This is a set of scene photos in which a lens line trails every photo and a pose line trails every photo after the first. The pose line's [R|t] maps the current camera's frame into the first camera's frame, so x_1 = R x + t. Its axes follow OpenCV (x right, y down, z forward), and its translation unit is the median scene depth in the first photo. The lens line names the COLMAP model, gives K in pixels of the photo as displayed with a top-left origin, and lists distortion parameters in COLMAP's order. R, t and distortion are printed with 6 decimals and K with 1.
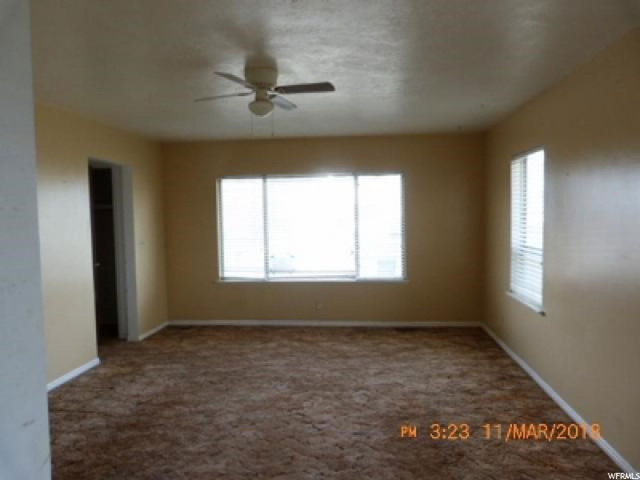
lens RADIAL K [[483.4, 0, 320.0], [0, 483.4, 240.0], [0, 0, 1]] dist [-0.000842, -0.000592]
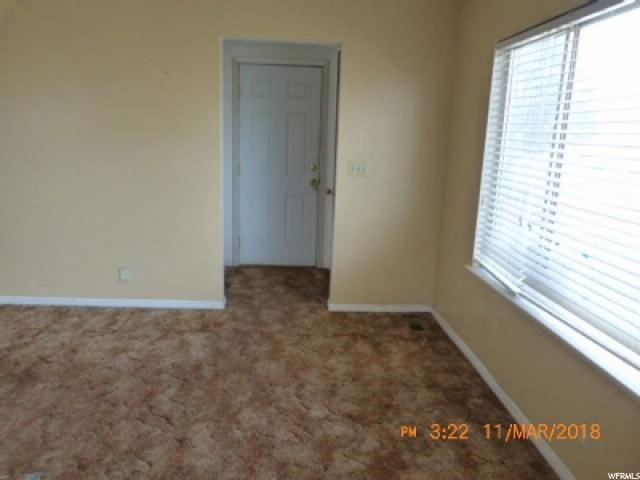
lens RADIAL K [[483.4, 0, 320.0], [0, 483.4, 240.0], [0, 0, 1]] dist [-0.000842, -0.000592]
pose [[0.153497, 0.229499, -0.961129, 0.314341], [-0.098736, 0.971350, 0.216171, -0.045297], [0.983204, 0.061716, 0.171759, 1.021834]]
